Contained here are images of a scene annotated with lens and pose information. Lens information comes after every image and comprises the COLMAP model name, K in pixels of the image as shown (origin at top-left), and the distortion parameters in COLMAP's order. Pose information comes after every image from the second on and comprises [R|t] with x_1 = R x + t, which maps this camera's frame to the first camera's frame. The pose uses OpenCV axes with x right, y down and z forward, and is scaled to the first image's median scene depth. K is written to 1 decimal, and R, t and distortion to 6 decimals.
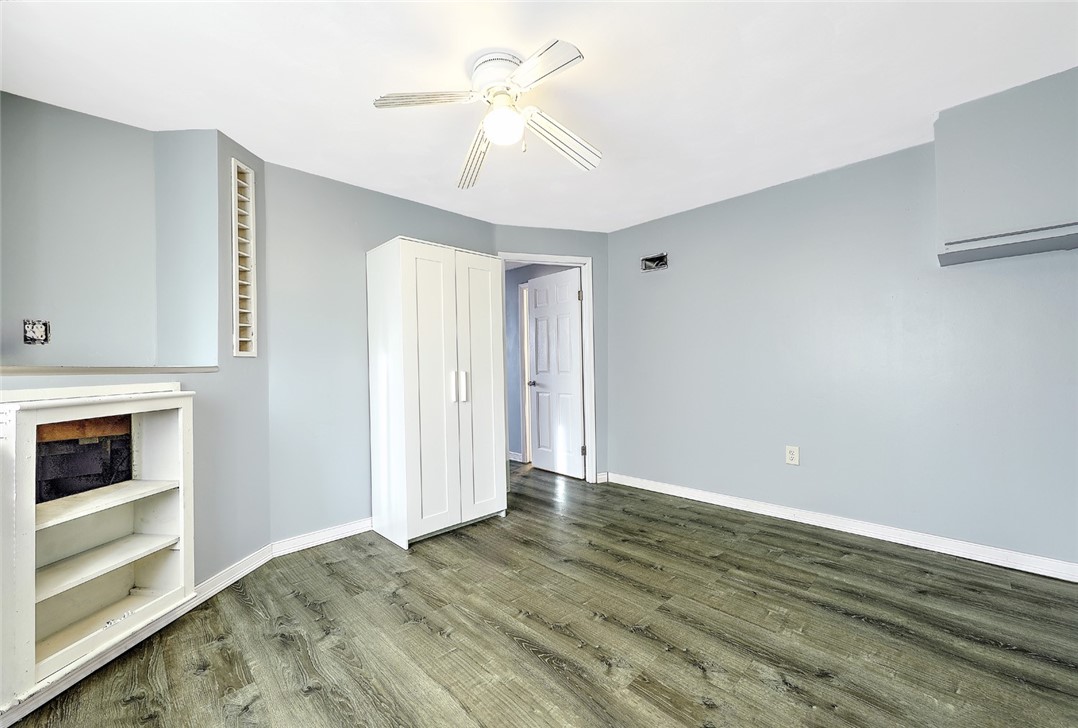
lens RADIAL K [[448.4, 0, 539.2], [0, 448.4, 360.6], [0, 0, 1]] dist [0.004061, -0.000334]
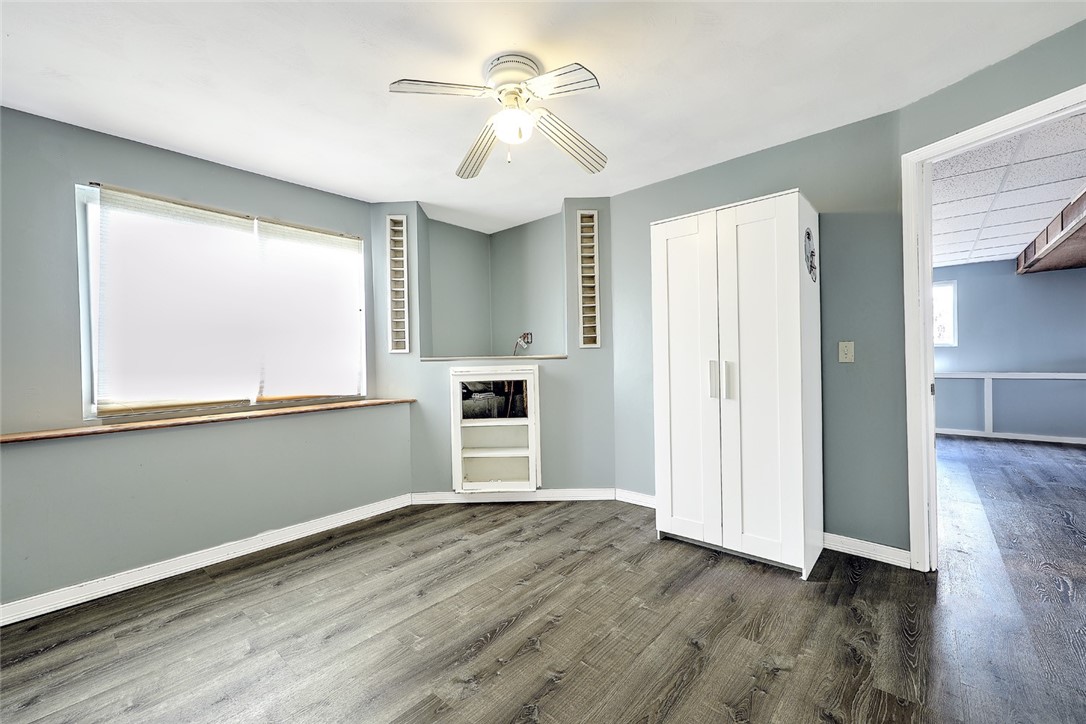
lens RADIAL K [[451.7, 0, 542.7], [0, 451.7, 362.3], [0, 0, 1]] dist [0.004061, -0.000334]
pose [[0.049261, 0.025453, -0.998462, 0.874693], [0.030567, 0.999169, 0.026979, -0.006938], [0.998318, -0.031849, 0.048442, 0.908387]]
